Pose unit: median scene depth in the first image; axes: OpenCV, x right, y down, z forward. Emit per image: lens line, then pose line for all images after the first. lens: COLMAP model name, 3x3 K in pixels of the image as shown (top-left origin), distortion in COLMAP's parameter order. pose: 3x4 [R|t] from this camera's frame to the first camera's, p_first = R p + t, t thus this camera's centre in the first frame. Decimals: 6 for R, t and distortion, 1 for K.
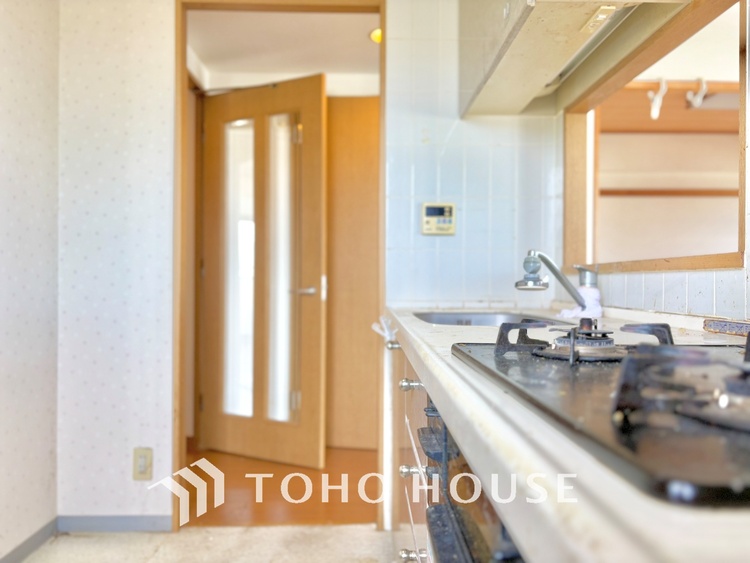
lens RADIAL K [[571.7, 0, 375.0], [0, 571.7, 281.5], [0, 0, 1]] dist [0.022512, -0.006503]
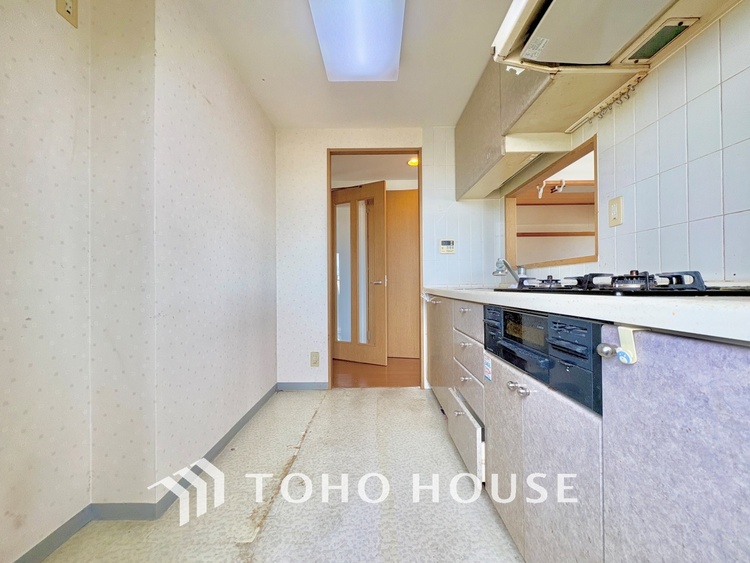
lens RADIAL K [[299.3, 0, 375.0], [0, 299.3, 281.5], [0, 0, 1]] dist [0.000274, 0.000219]
pose [[0.999694, -0.013730, -0.020585, -0.144025], [0.013558, 0.999872, -0.008469, 0.030180], [0.020698, 0.008187, 0.999752, -0.149150]]
